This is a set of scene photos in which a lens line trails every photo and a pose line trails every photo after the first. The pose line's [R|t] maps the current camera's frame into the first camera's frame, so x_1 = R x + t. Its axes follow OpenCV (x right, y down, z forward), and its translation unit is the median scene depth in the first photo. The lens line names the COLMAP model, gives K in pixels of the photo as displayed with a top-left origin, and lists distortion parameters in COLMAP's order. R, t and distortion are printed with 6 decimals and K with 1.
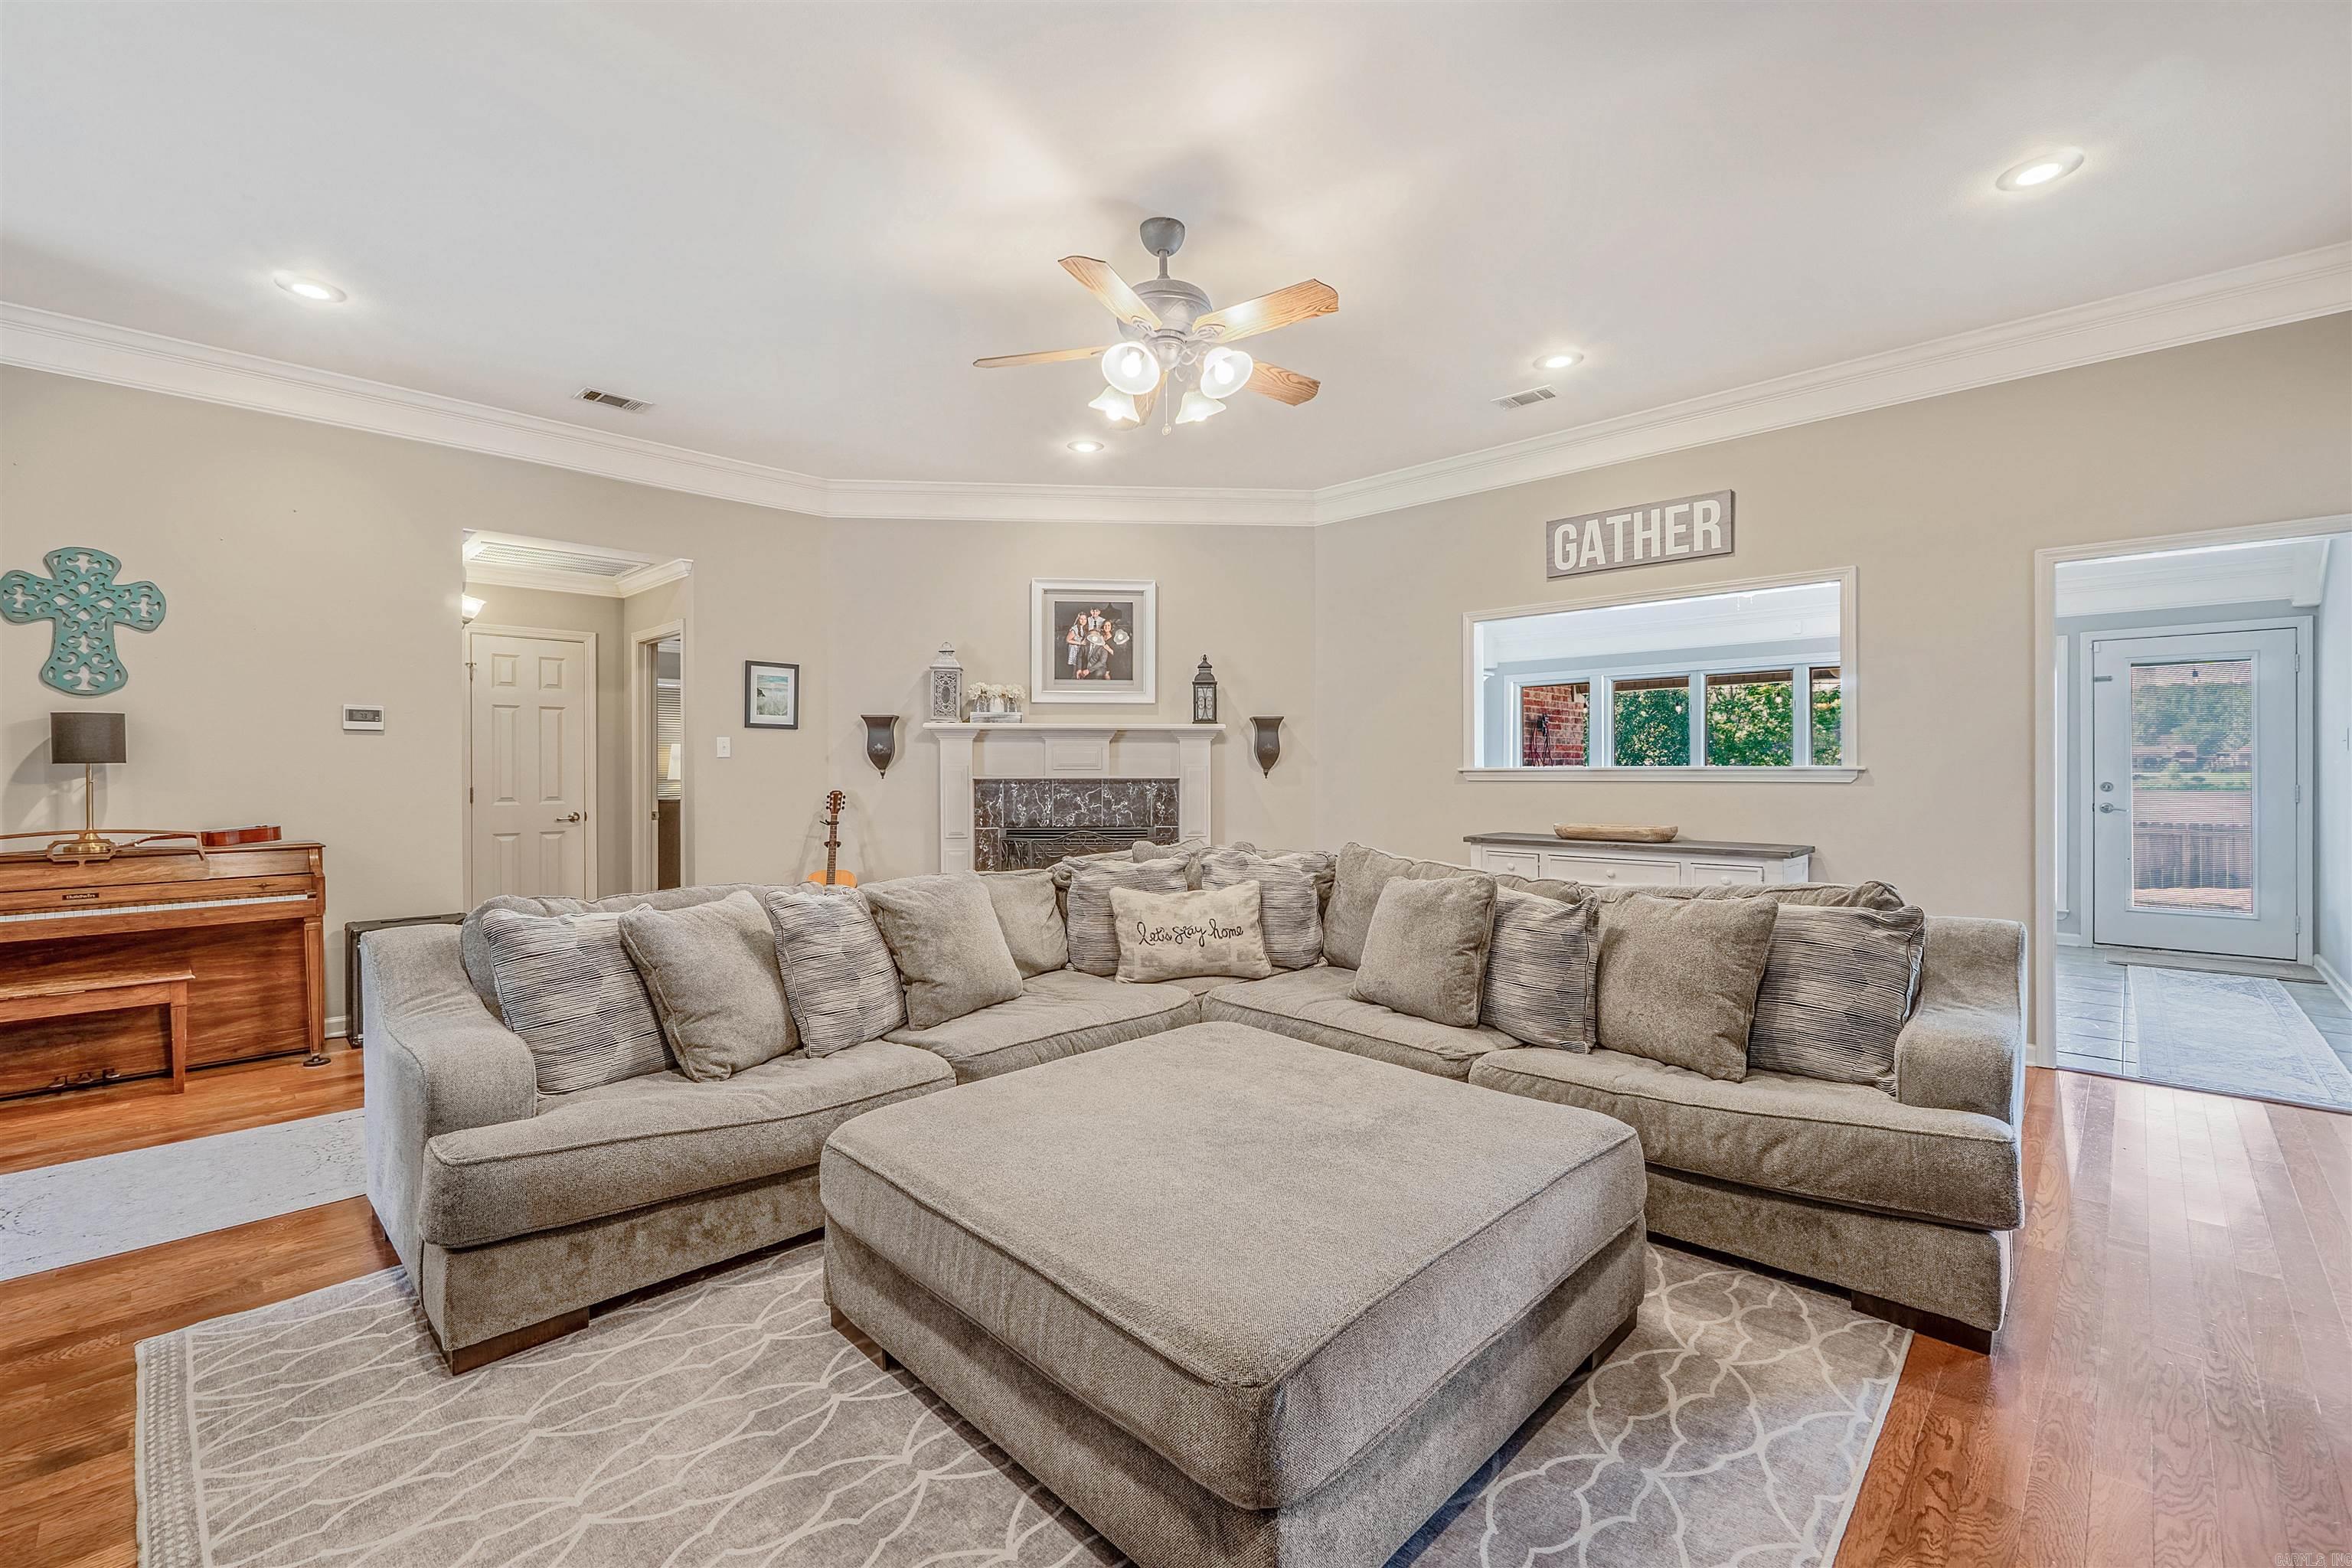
lens RADIAL K [[976.8, 0, 1171.4], [0, 976.8, 754.7], [0, 0, 1]] dist [-0.004490, -0.000774]
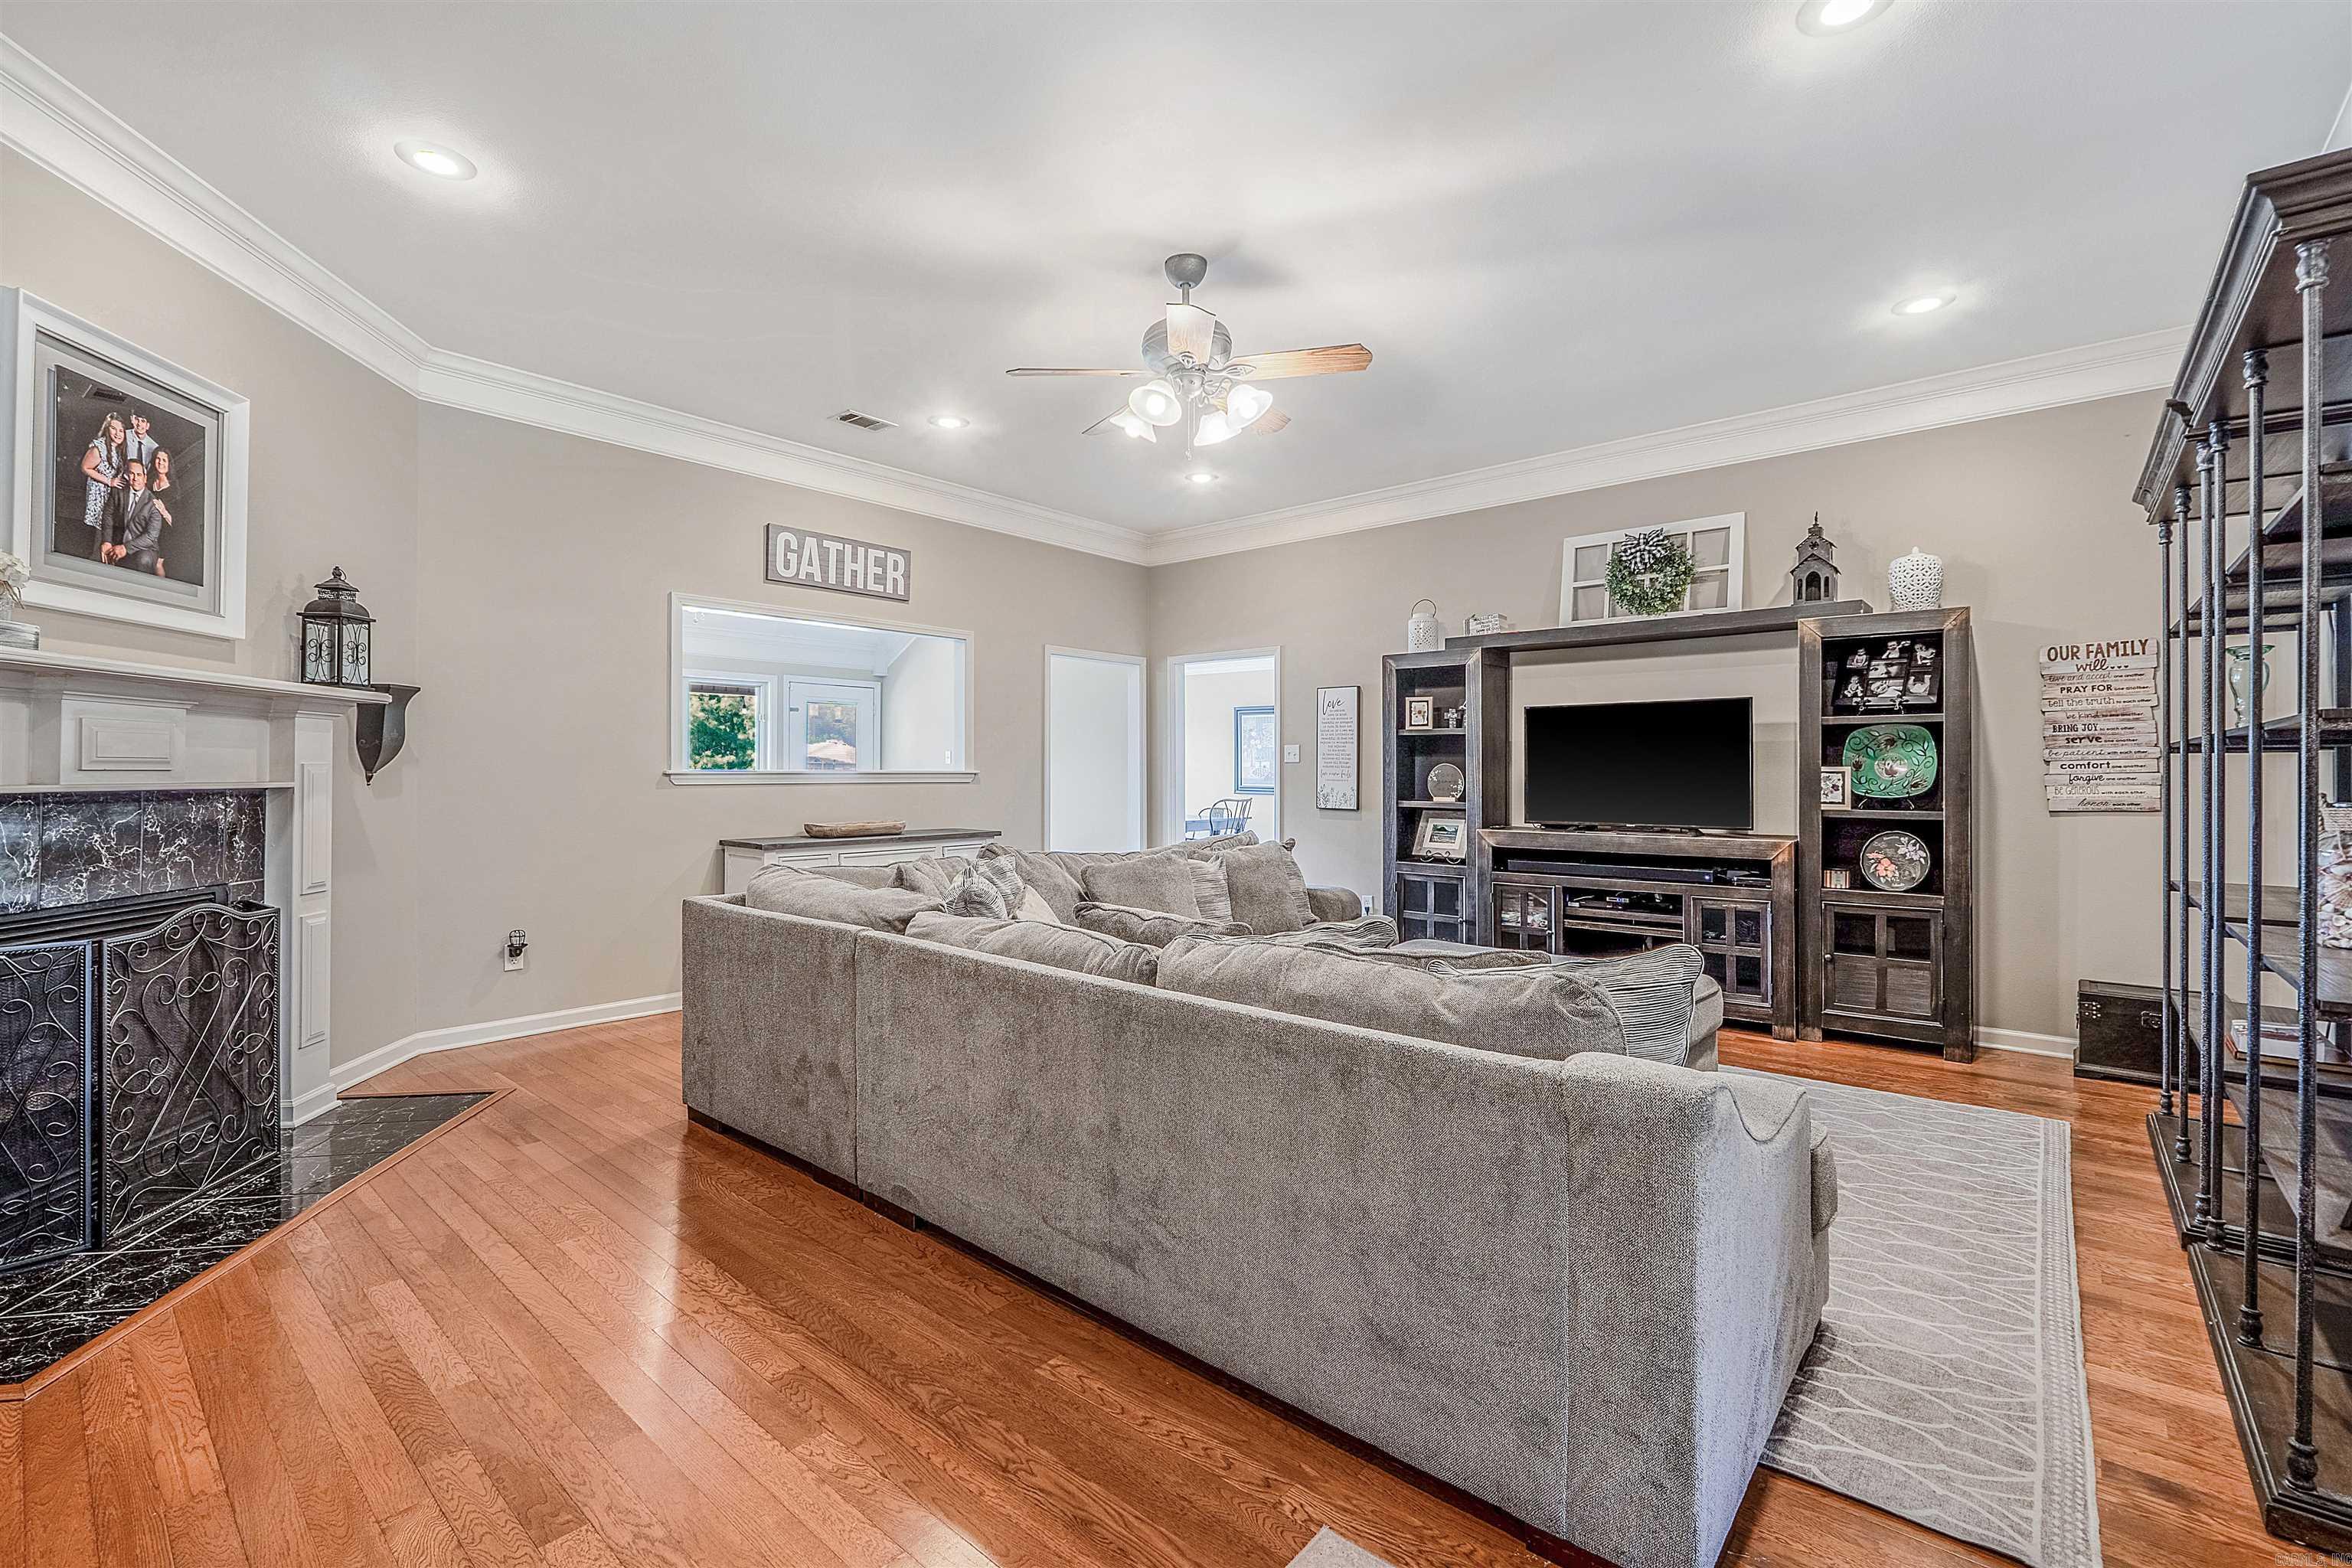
lens RADIAL K [[1034.8, 0, 1166.0], [0, 1034.8, 767.9], [0, 0, 1]] dist [-0.000391, -0.000388]
pose [[-0.052827, 0.006393, 0.998583, -0.587601], [-0.017578, 0.999819, -0.007331, 0.009232], [-0.998449, -0.017940, -0.052705, 0.554963]]
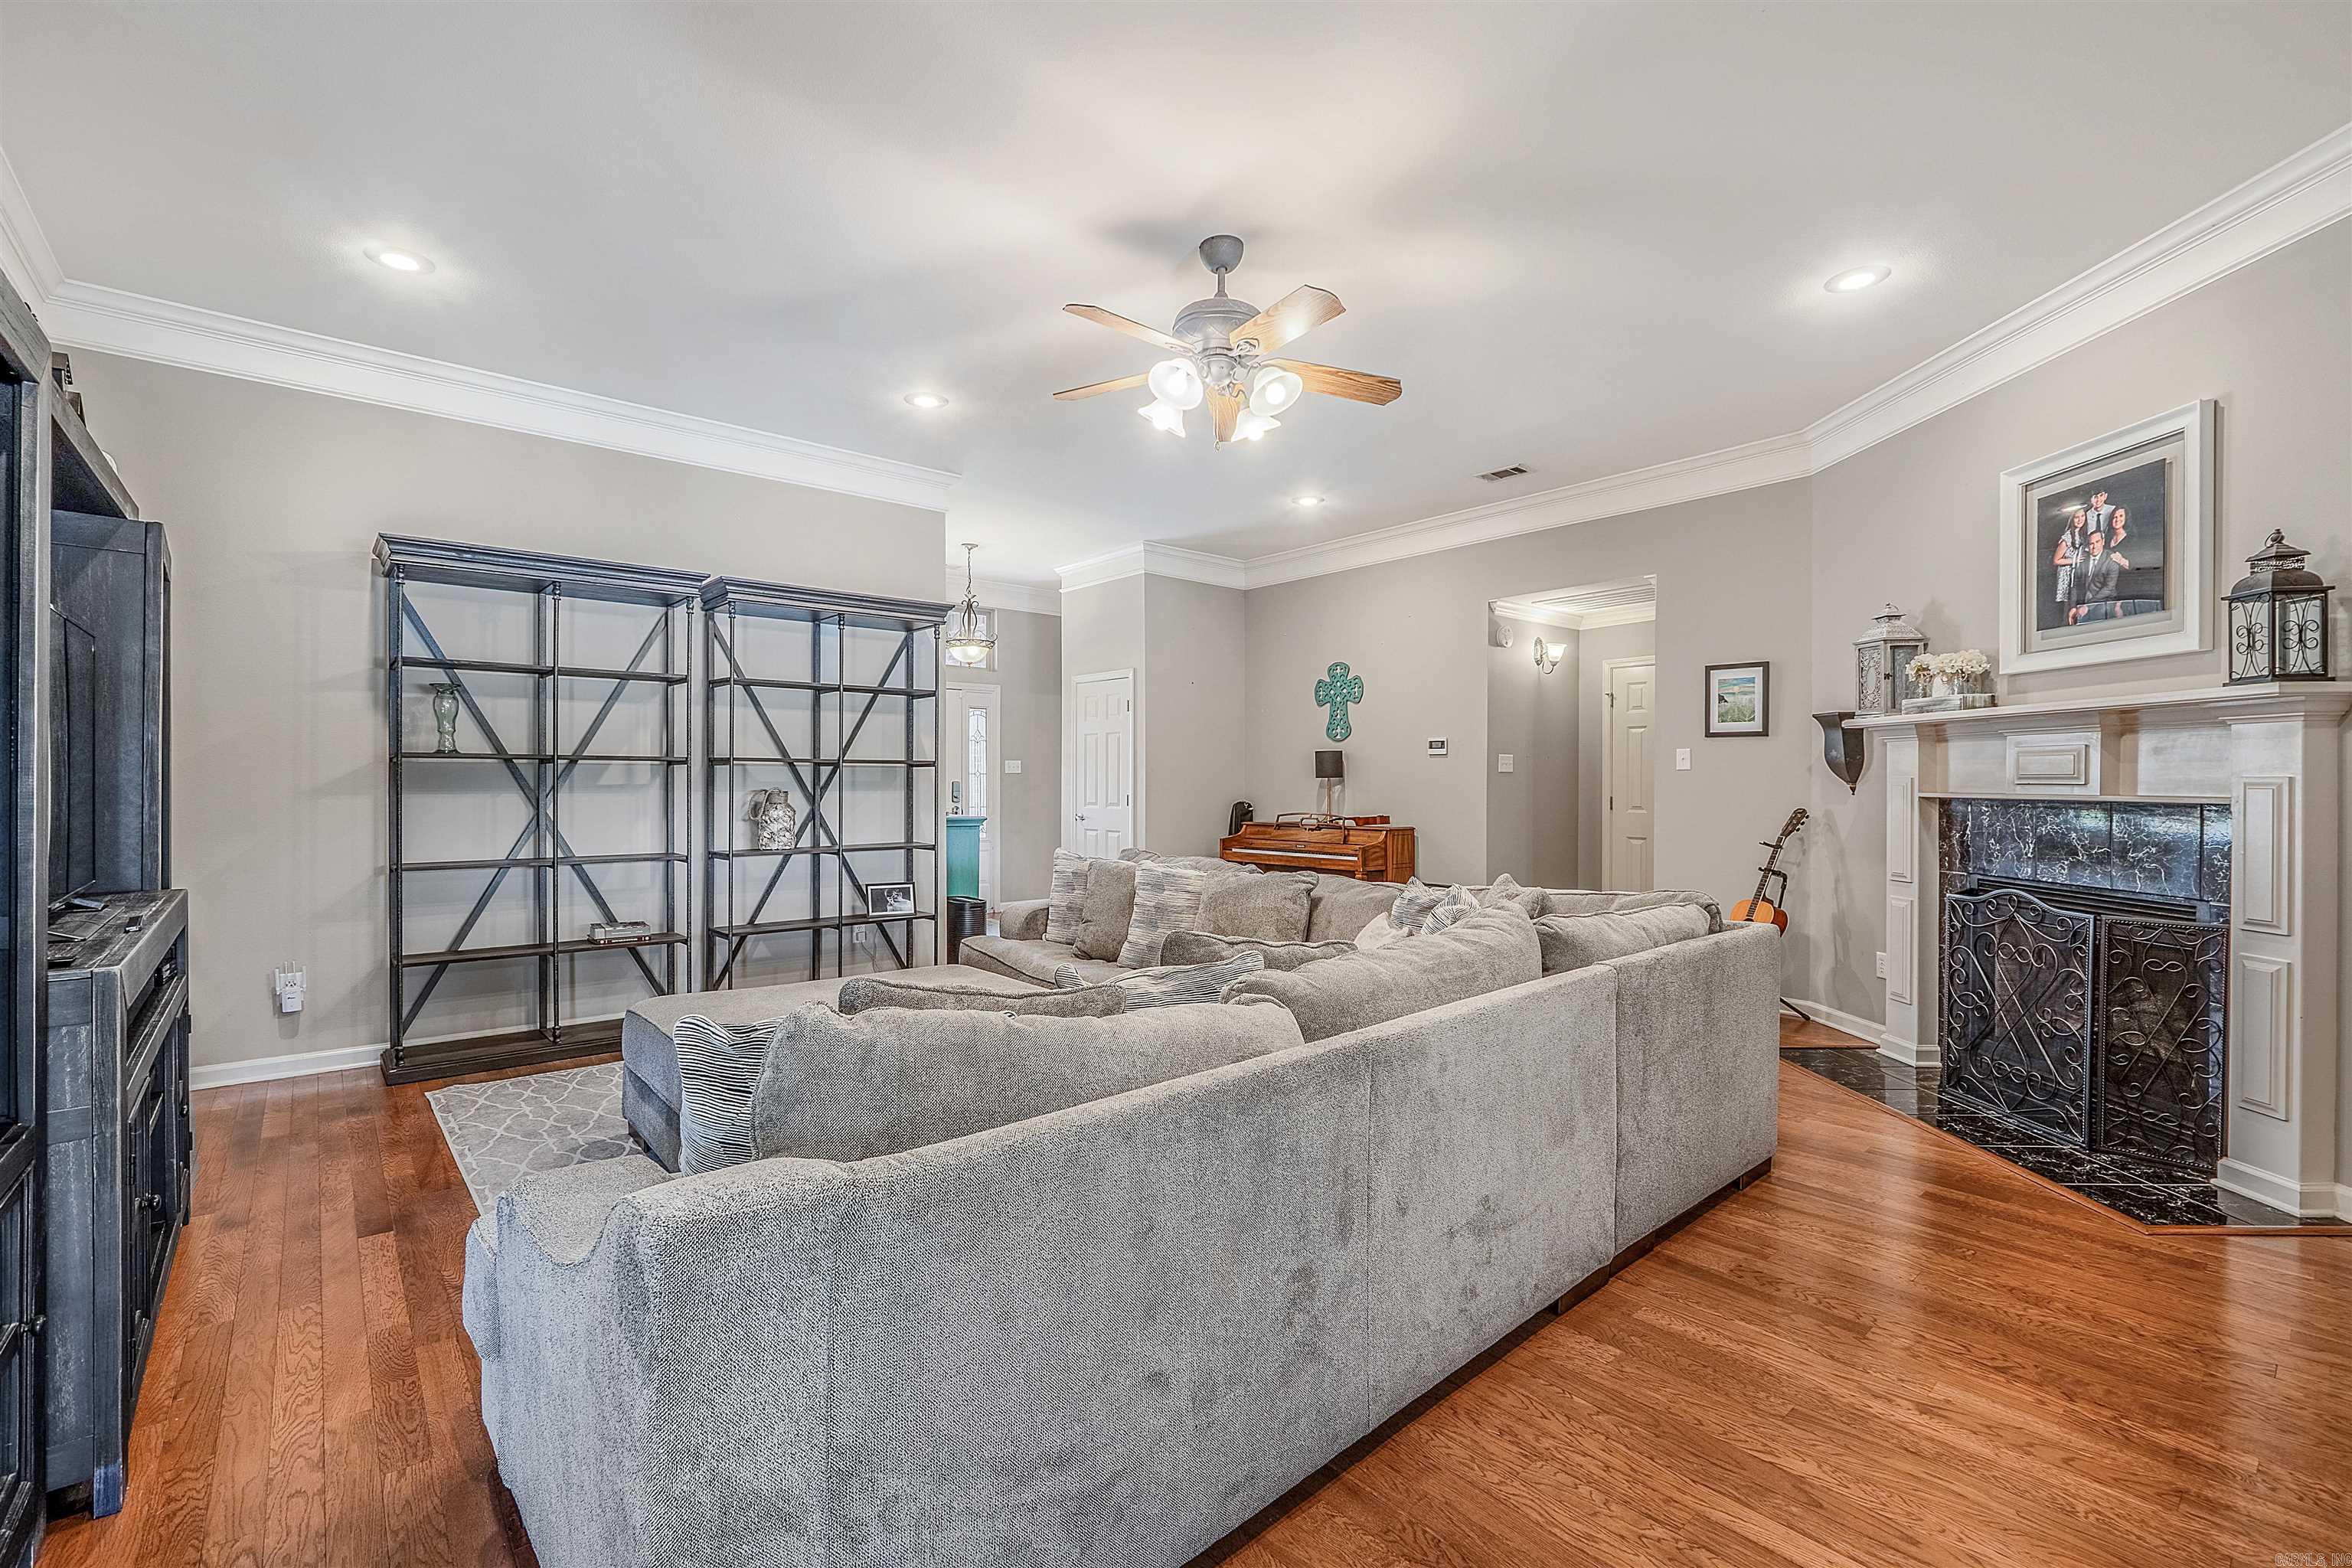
lens RADIAL K [[1011.6, 0, 1176.0], [0, 1011.6, 784.0], [0, 0, 1]] dist [-0.002605, -0.000885]
pose [[-0.085066, 0.005609, -0.996360, 0.539439], [0.013805, 0.999895, 0.004450, 0.005360], [0.996280, -0.013376, -0.085135, 0.535471]]
